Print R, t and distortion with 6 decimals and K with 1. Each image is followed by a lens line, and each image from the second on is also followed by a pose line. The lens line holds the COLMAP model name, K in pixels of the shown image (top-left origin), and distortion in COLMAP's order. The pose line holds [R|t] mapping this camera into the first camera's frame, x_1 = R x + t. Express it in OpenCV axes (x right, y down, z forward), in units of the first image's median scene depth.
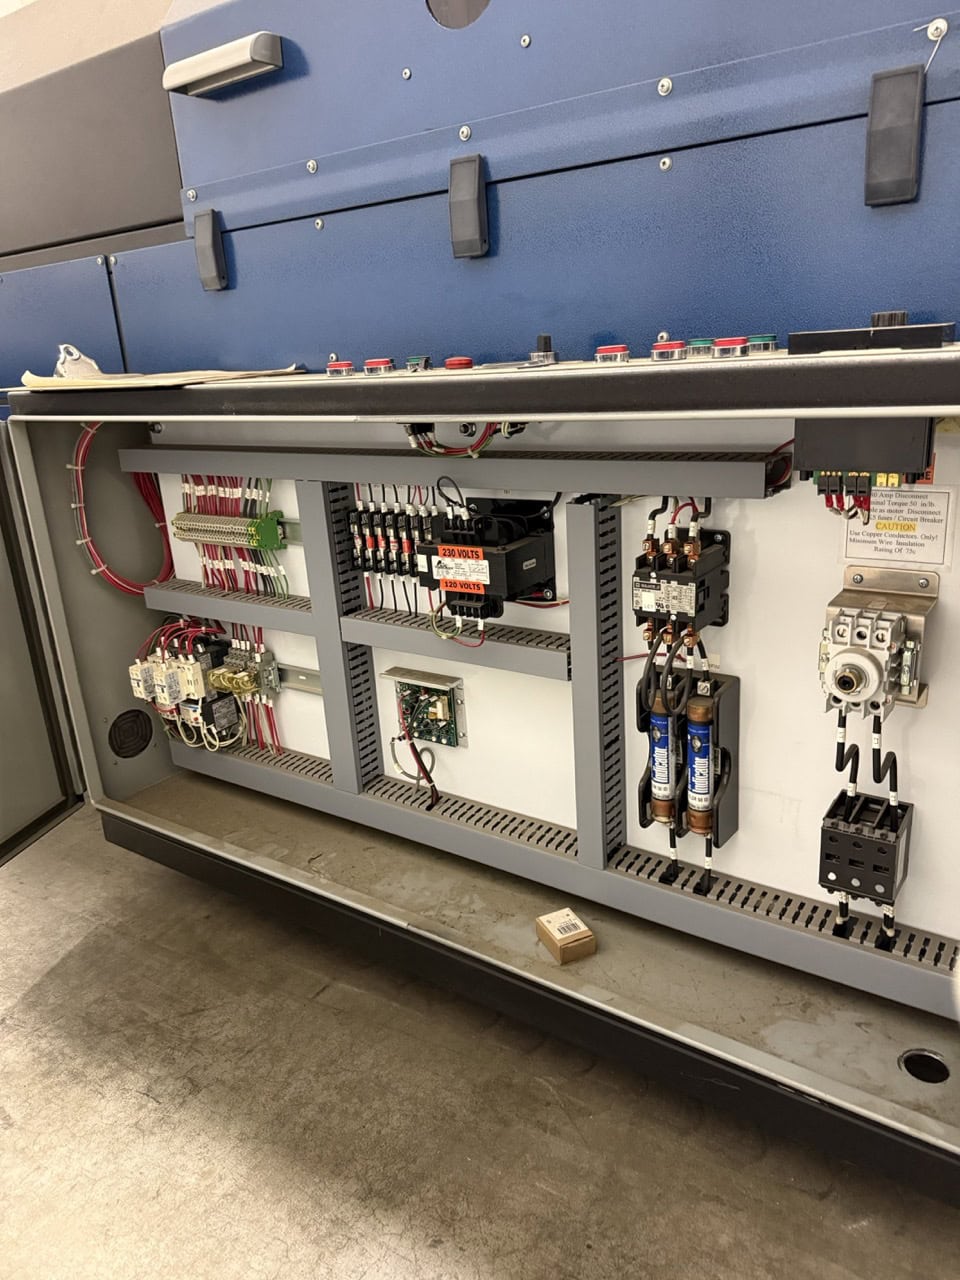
lens RADIAL K [[916.5, 0, 483.3], [0, 916.5, 639.4], [0, 0, 1]] dist [0.003222, -0.012336]
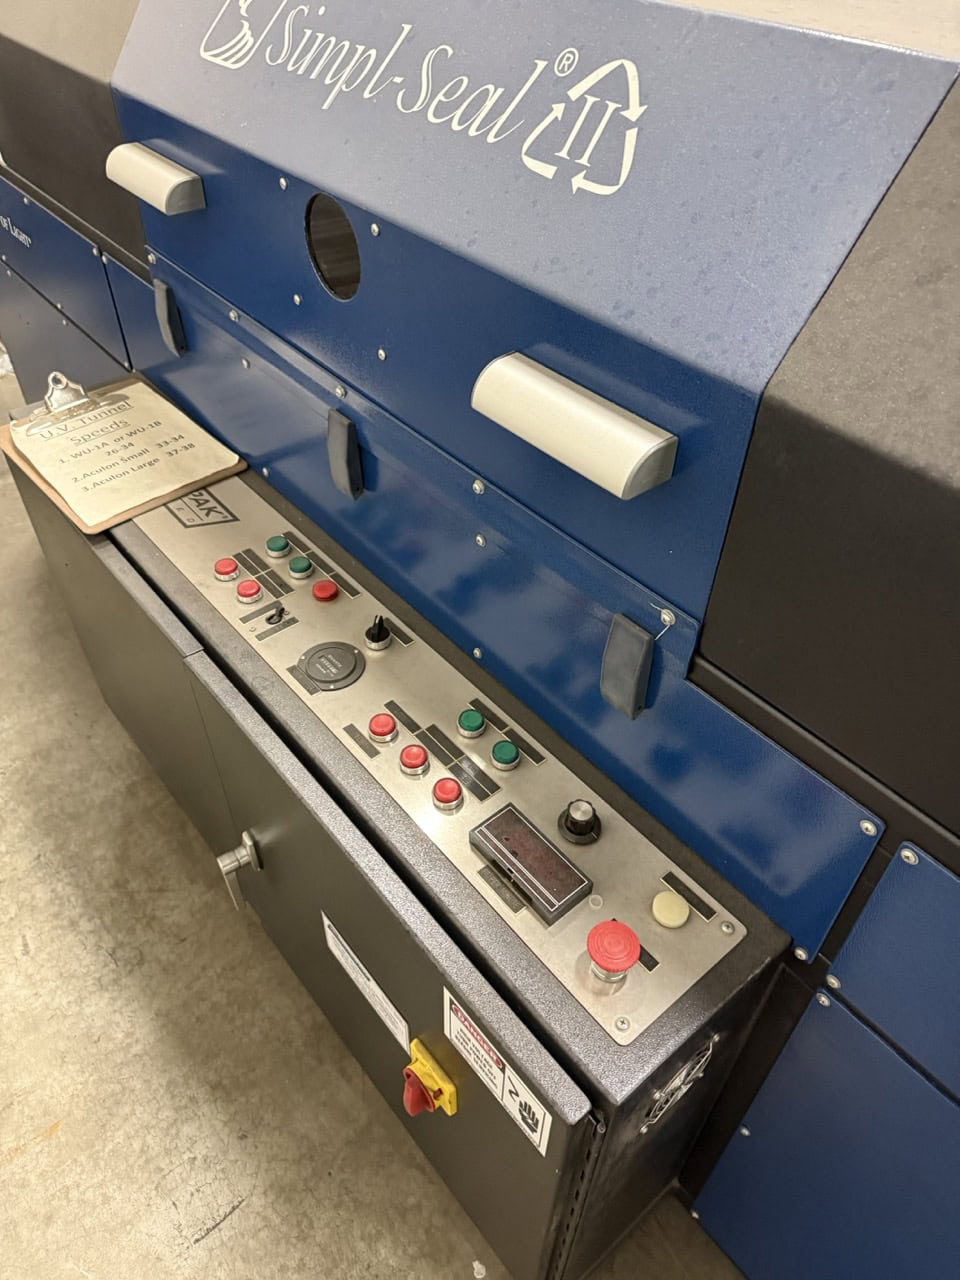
lens RADIAL K [[916.5, 0, 469.5], [0, 916.5, 644.7], [0, 0, 1]] dist [0.003222, -0.012336]
pose [[0.959297, 0.237508, -0.152773, 0.304172], [-0.144580, 0.877762, 0.456761, -0.726055], [0.242583, -0.416082, 0.876373, 0.050123]]
